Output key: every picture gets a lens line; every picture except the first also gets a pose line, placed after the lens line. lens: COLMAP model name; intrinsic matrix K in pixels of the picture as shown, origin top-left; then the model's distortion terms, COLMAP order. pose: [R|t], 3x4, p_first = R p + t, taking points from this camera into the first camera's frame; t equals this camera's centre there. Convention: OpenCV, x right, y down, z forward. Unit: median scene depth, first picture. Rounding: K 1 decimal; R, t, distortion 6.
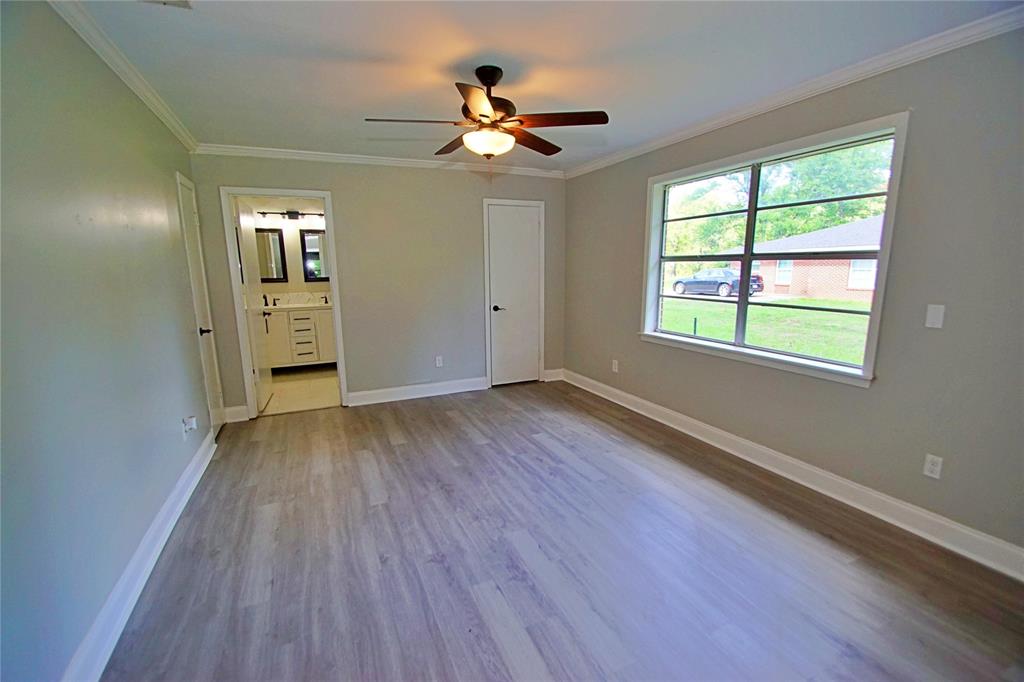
lens RADIAL K [[449.8, 0, 509.9], [0, 449.8, 349.9], [0, 0, 1]] dist [0.016478, -0.017746]
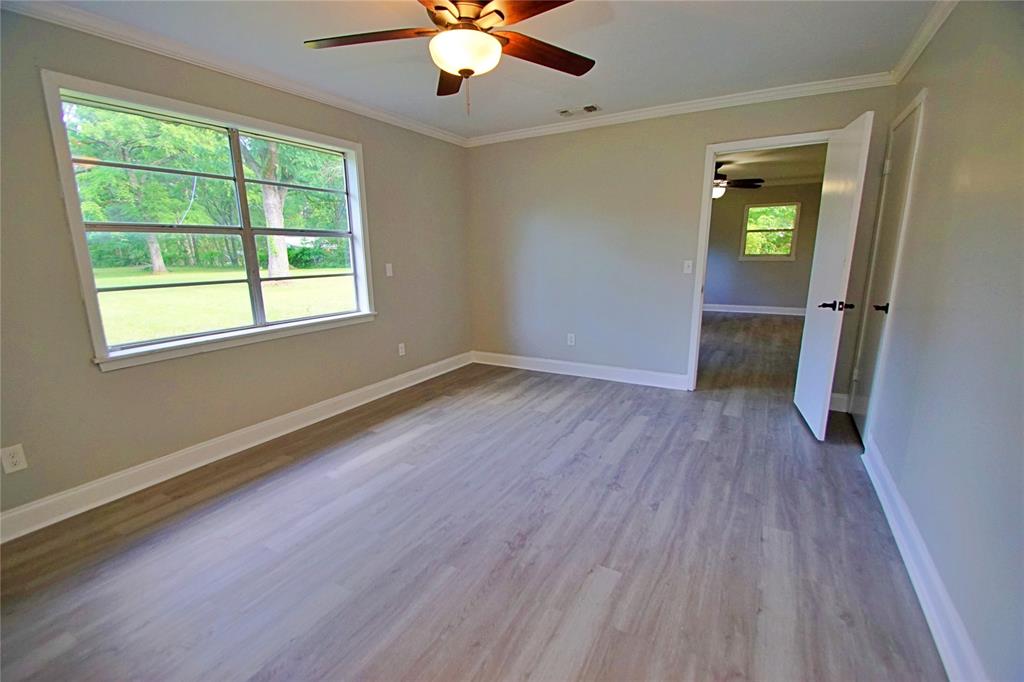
lens RADIAL K [[449.8, 0, 509.9], [0, 449.8, 349.9], [0, 0, 1]] dist [0.016478, -0.017746]
pose [[-0.588880, -0.161156, 0.791991, -0.761961], [0.165465, 0.935124, 0.313312, -0.237507], [-0.791102, 0.315550, -0.524010, 1.515524]]
